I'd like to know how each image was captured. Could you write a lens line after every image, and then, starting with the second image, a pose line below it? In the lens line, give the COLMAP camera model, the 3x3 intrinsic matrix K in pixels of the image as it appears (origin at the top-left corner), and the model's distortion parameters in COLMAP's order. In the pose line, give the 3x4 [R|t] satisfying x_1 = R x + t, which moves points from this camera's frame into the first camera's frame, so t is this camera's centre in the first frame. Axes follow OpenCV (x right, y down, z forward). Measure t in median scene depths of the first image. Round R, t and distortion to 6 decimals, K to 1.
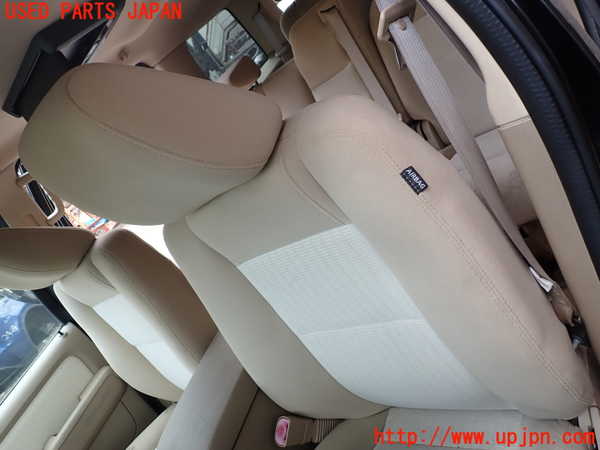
lens RADIAL K [[440.2, 0, 300.9], [0, 440.2, 216.3], [0, 0, 1]] dist [-0.002287, -0.003814]
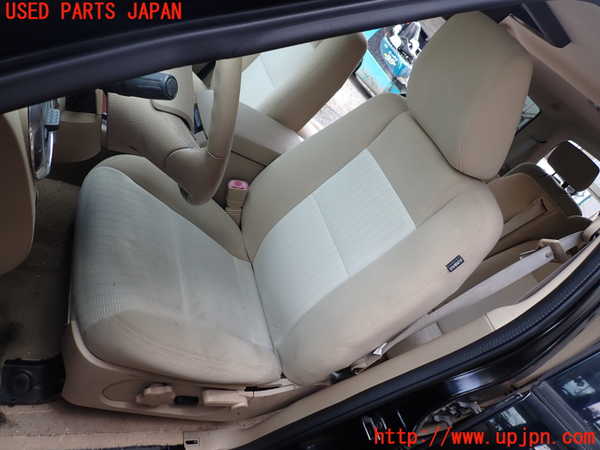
lens RADIAL K [[443.6, 0, 300.0], [0, 443.6, 225.0], [0, 0, 1]] dist [0.001324, -0.003900]
pose [[0.039916, 0.995131, 0.090114, -0.044844], [-0.998606, 0.036613, 0.038024, 0.326390], [0.034540, -0.091506, 0.995205, -0.501686]]
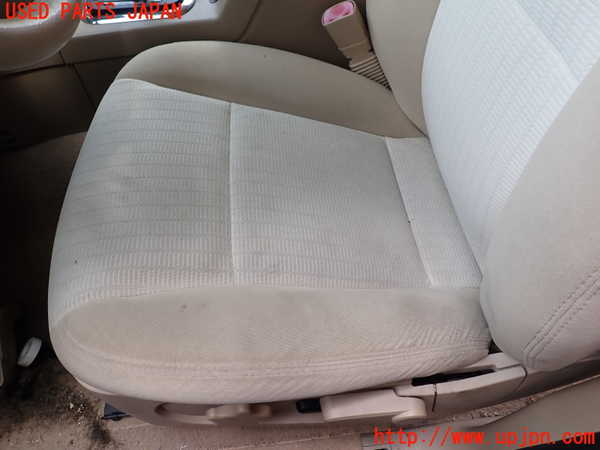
lens RADIAL K [[440.9, 0, 300.0], [0, 440.9, 225.0], [0, 0, 1]] dist [-0.000345, -0.003123]
pose [[0.433819, 0.893261, 0.117838, 0.218585], [-0.689630, 0.245028, 0.681449, 0.143901], [0.579838, -0.376890, 0.722317, 0.367762]]
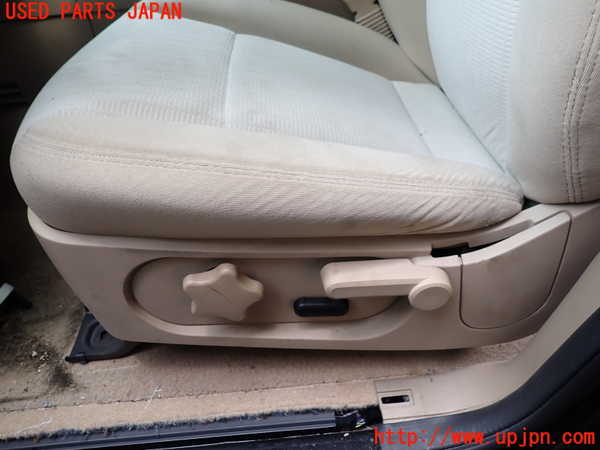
lens RADIAL K [[443.6, 0, 300.0], [0, 443.6, 225.0], [0, 0, 1]] dist [0.001324, -0.003900]
pose [[0.423868, 0.898900, -0.110971, 0.582361], [-0.672050, 0.394280, 0.626810, 0.305583], [0.607194, -0.191107, 0.771229, 0.330654]]
